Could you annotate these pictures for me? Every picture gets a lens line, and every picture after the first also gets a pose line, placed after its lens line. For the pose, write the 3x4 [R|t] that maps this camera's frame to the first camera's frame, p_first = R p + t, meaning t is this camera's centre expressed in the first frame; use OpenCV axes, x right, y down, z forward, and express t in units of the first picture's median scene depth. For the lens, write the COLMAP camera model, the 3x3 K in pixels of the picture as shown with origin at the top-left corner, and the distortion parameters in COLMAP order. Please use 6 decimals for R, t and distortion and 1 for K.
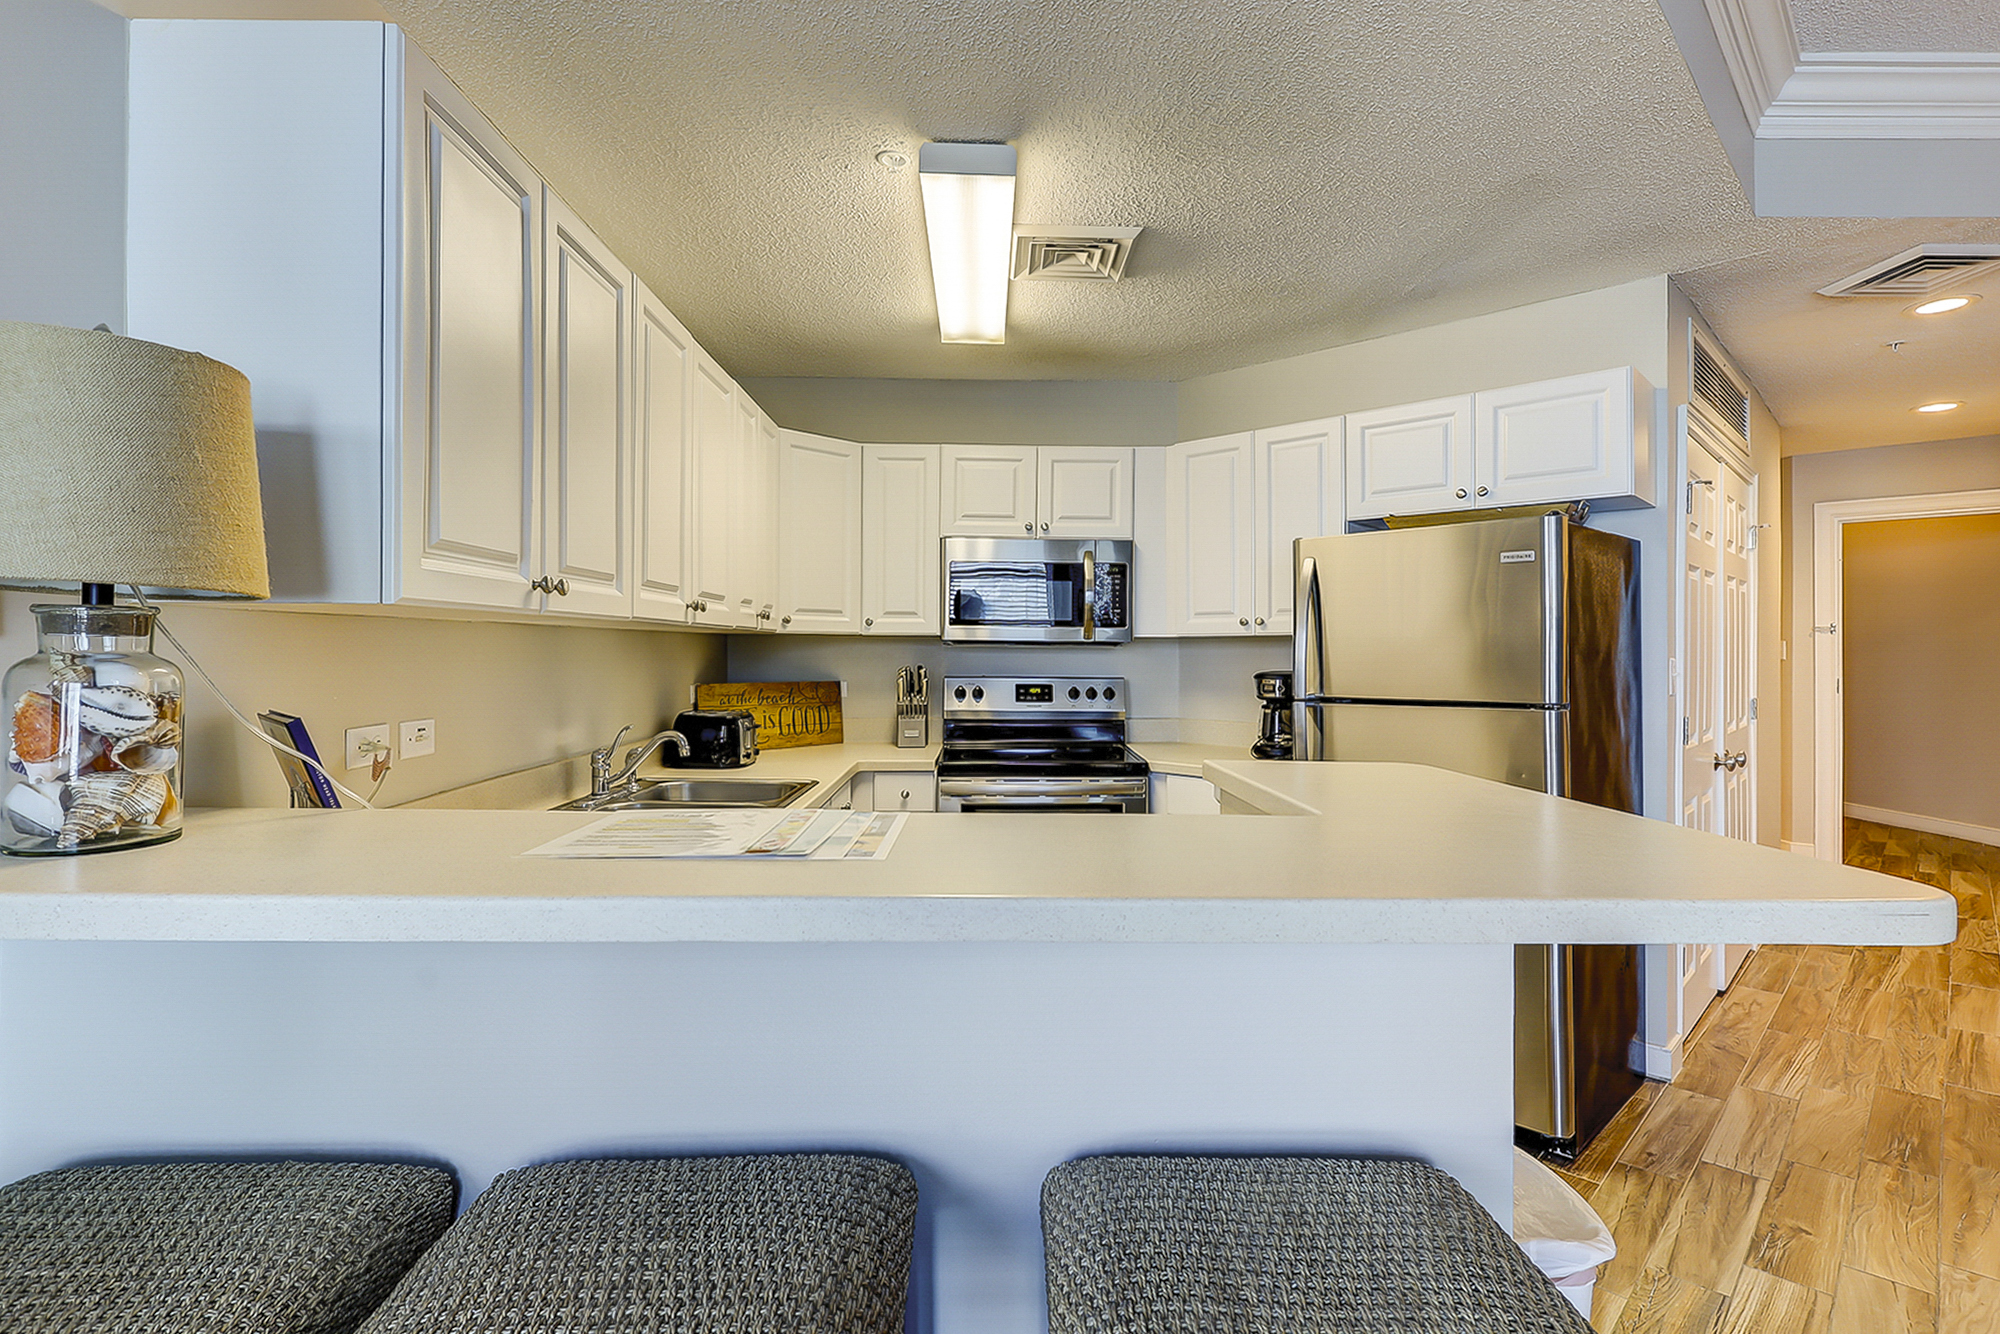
lens RADIAL K [[993.8, 0, 1014.7], [0, 993.8, 645.7], [0, 0, 1]] dist [-0.000904, -0.000840]
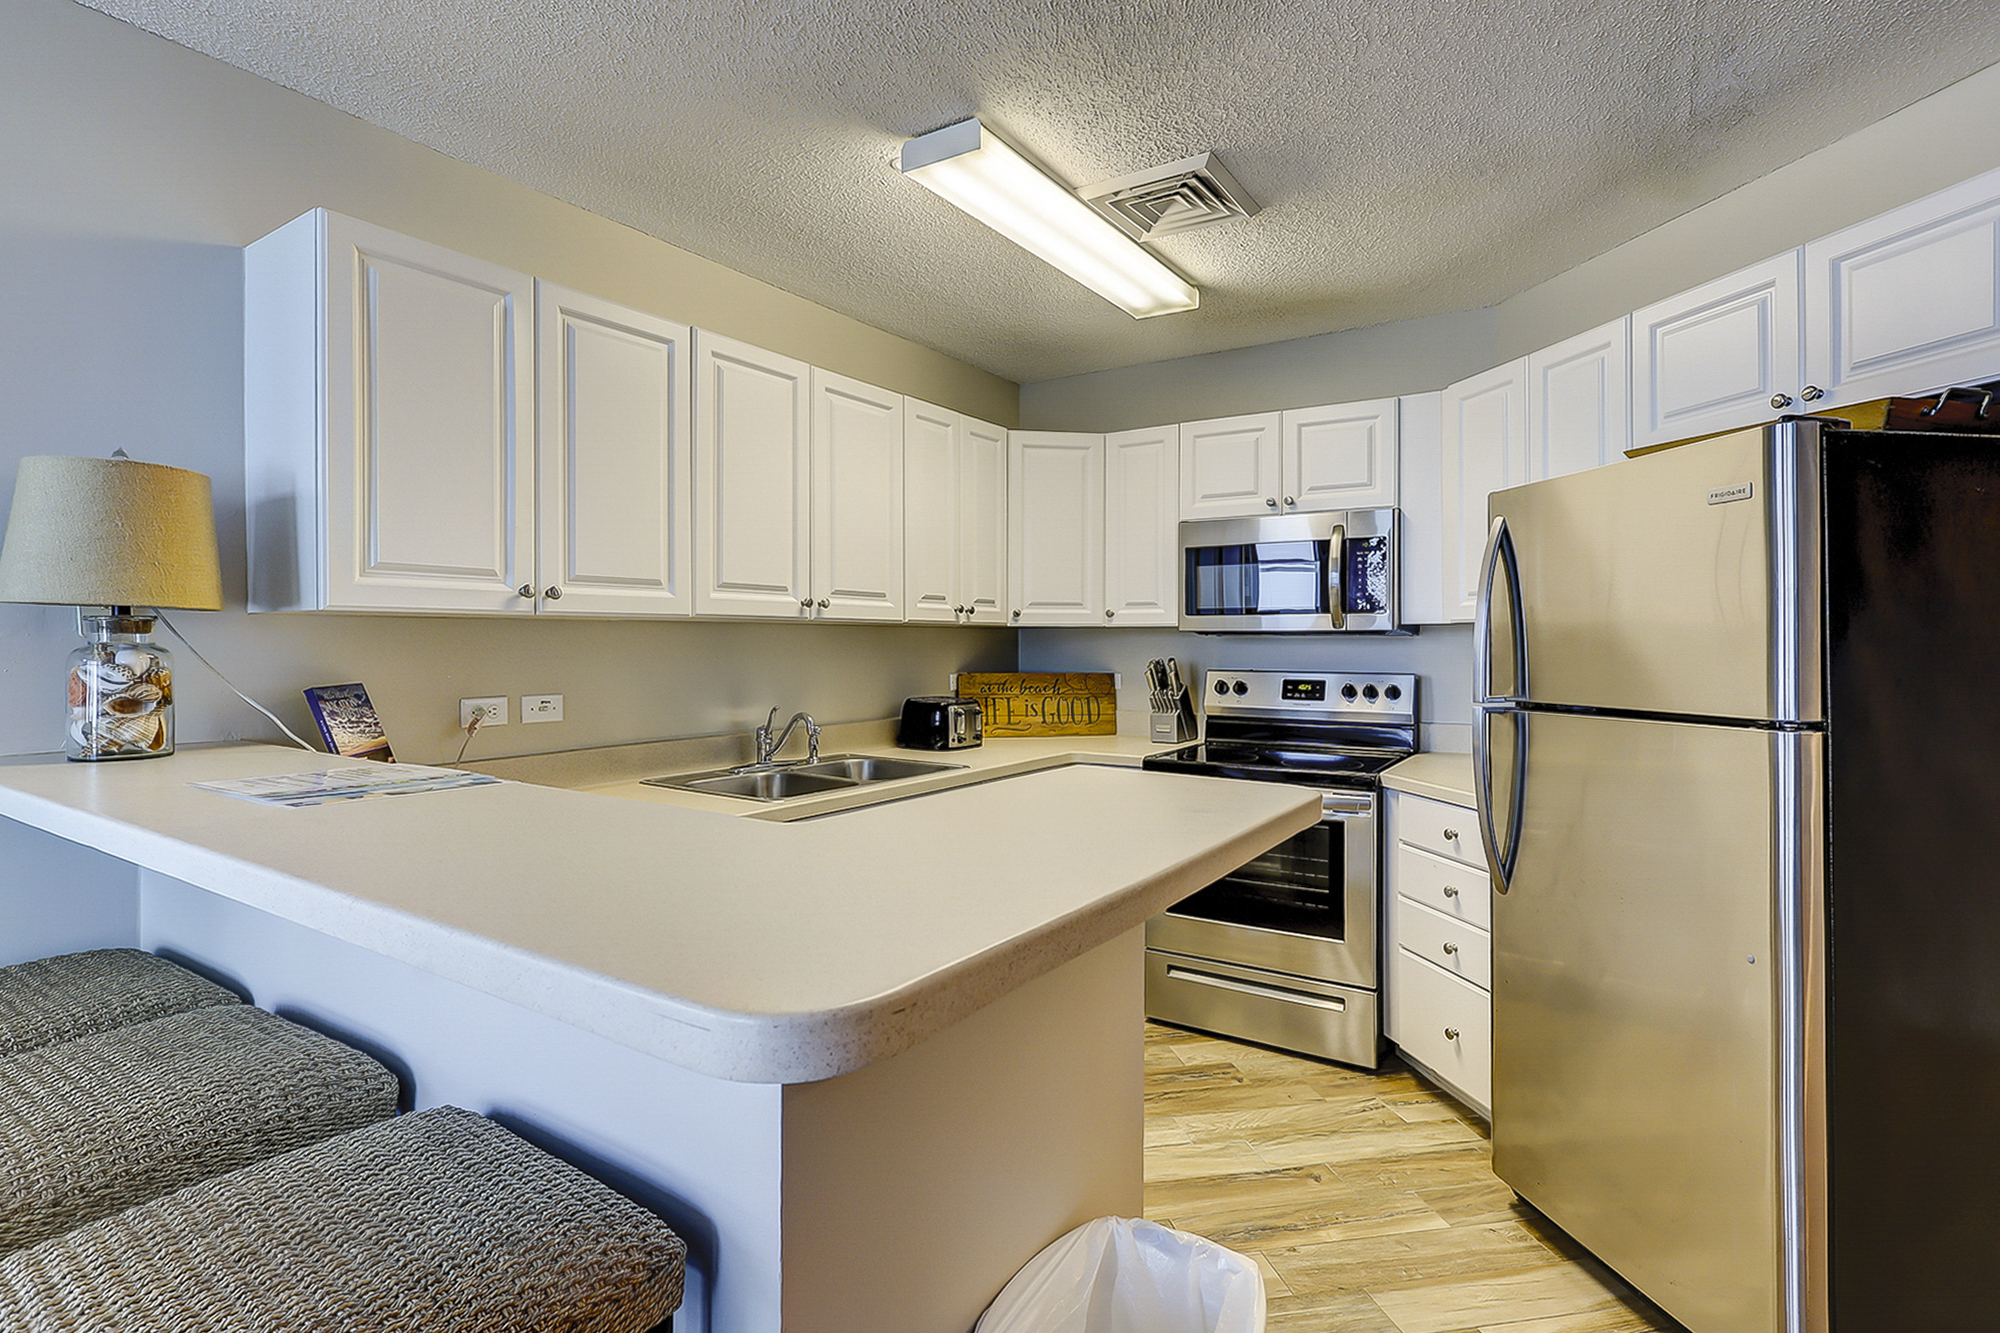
lens RADIAL K [[990.2, 0, 1007.8], [0, 990.2, 652.4], [0, 0, 1]] dist [-0.001091, -0.002032]
pose [[0.813671, 0.003609, -0.581314, 0.342266], [0.004617, 0.999909, 0.012670, 0.001913], [0.581307, -0.012993, 0.813580, 0.136683]]
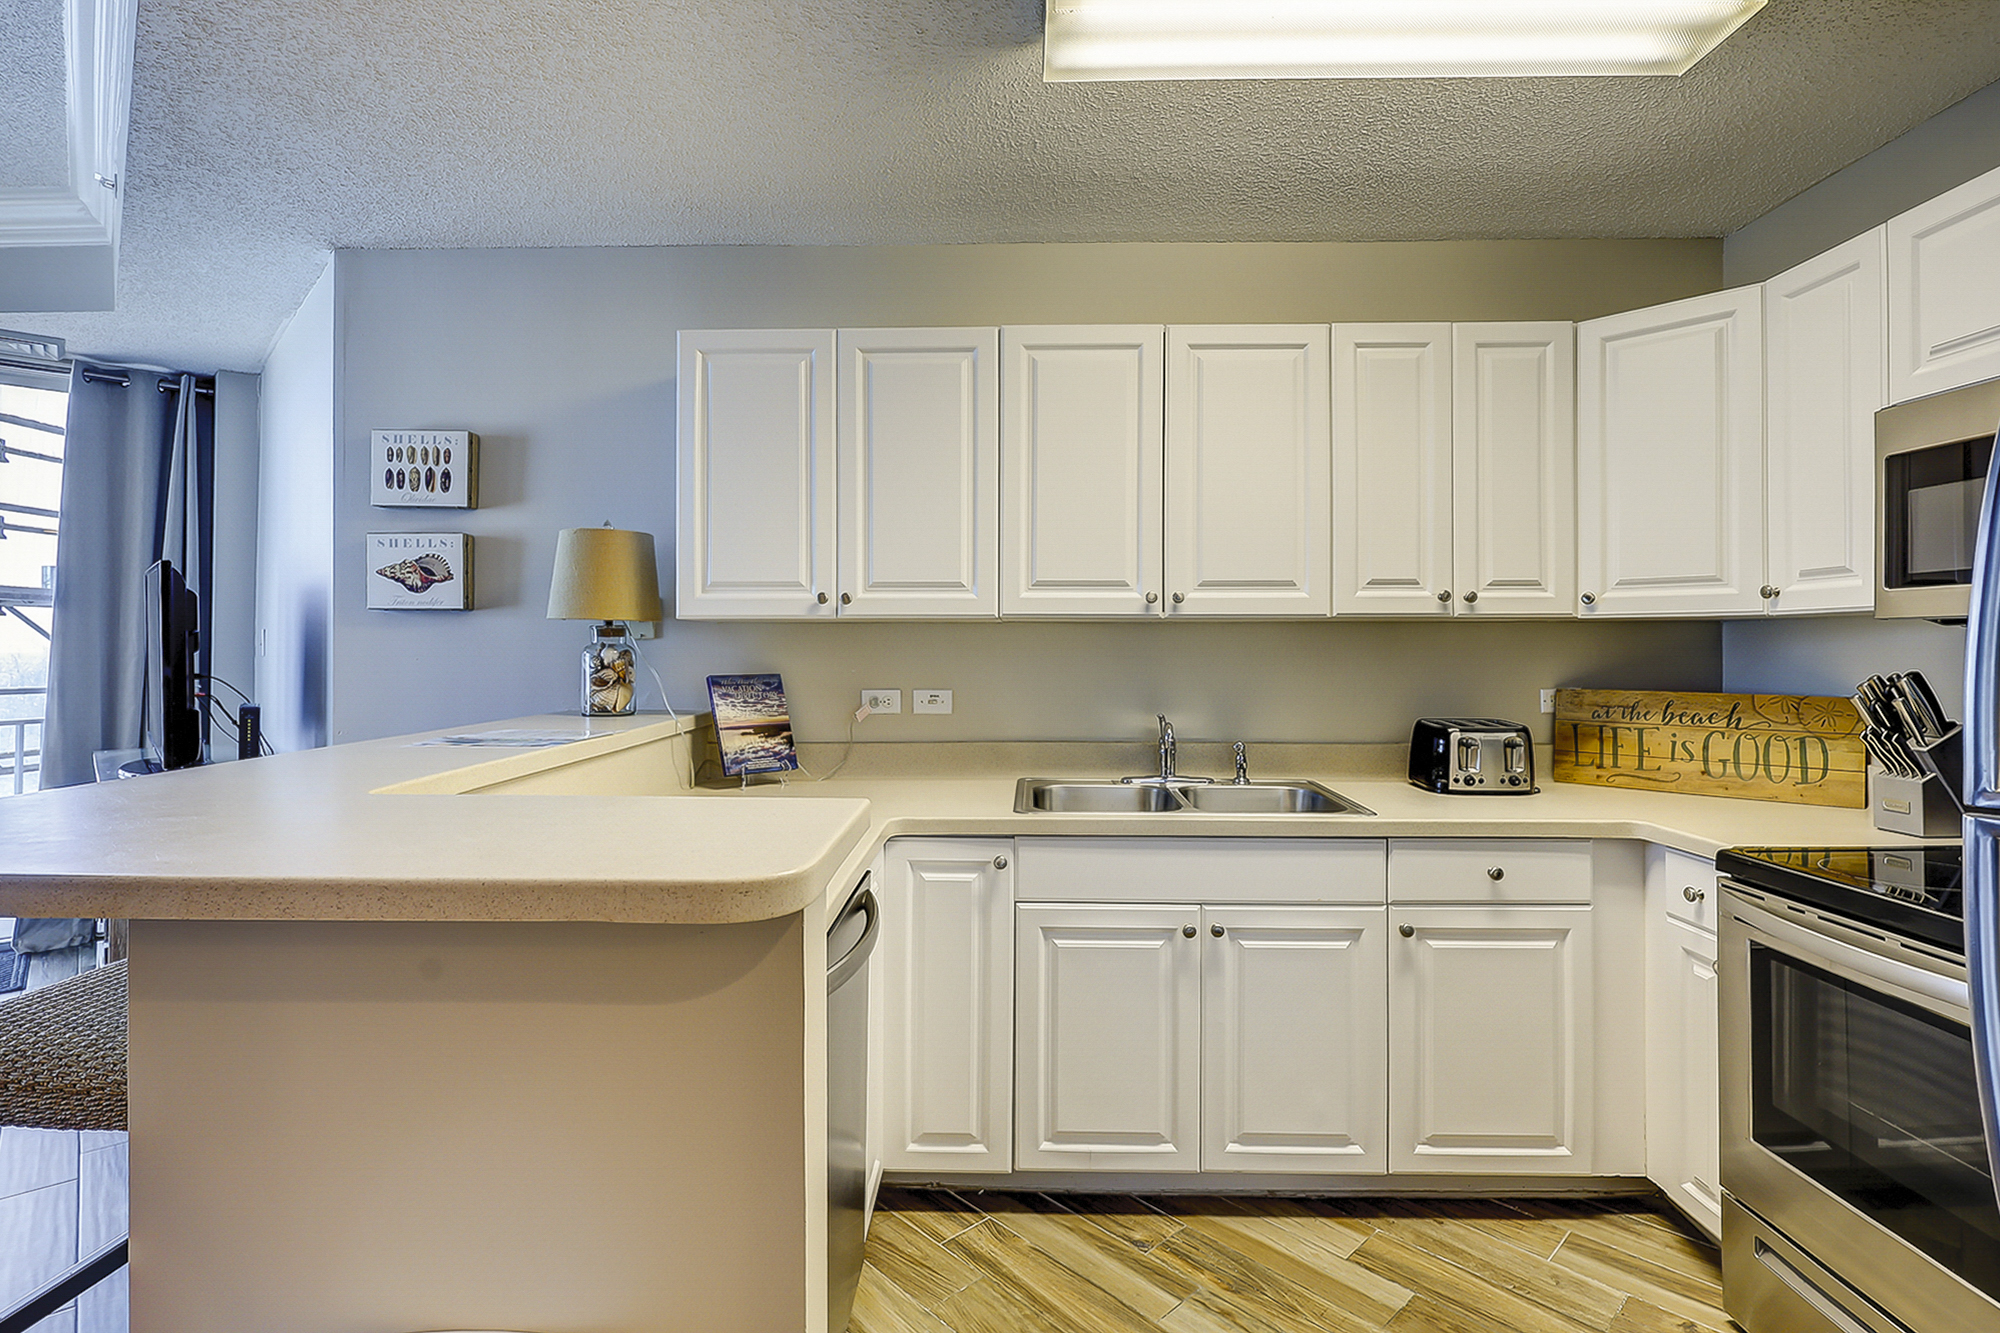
lens RADIAL K [[993.8, 0, 1014.7], [0, 993.8, 645.2], [0, 0, 1]] dist [-0.000904, -0.000840]
pose [[-0.069669, -0.006787, -0.997547, 0.444238], [0.003117, 0.999970, -0.007021, 0.009241], [0.997565, -0.003599, -0.069645, 0.608267]]
